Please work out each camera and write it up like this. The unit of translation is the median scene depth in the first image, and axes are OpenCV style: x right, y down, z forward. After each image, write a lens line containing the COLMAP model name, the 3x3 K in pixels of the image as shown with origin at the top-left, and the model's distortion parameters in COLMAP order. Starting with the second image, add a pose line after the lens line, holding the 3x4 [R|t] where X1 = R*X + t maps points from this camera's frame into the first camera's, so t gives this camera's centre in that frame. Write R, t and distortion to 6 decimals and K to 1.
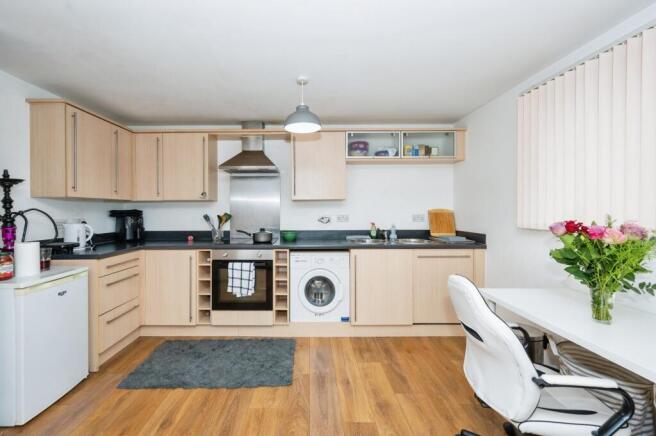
lens RADIAL K [[290.3, 0, 305.0], [0, 290.3, 211.6], [0, 0, 1]] dist [0.000768, 0.000150]
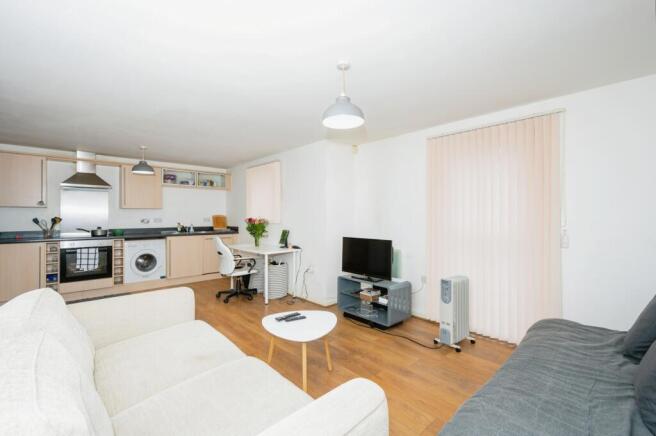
lens RADIAL K [[285.9, 0, 314.9], [0, 285.9, 216.6], [0, 0, 1]] dist [0.079256, -0.020158]
pose [[0.757552, 0.000213, 0.652775, -0.319332], [0.002084, 0.999994, -0.002744, 0.012058], [-0.652772, 0.003439, 0.757547, -0.938911]]
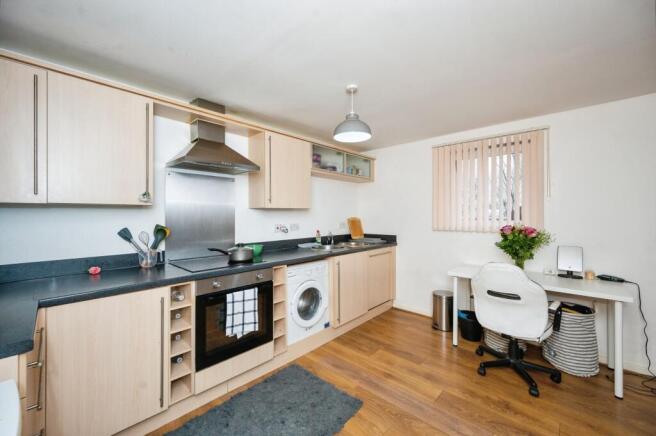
lens RADIAL K [[260.1, 0, 344.8], [0, 260.1, 216.0], [0, 0, 1]] dist [-0.001051, -0.000091]
pose [[0.662385, 0.002040, 0.749160, -0.518338], [0.003760, 0.999975, -0.006047, -0.011631], [-0.749154, 0.006822, 0.662361, 0.335664]]
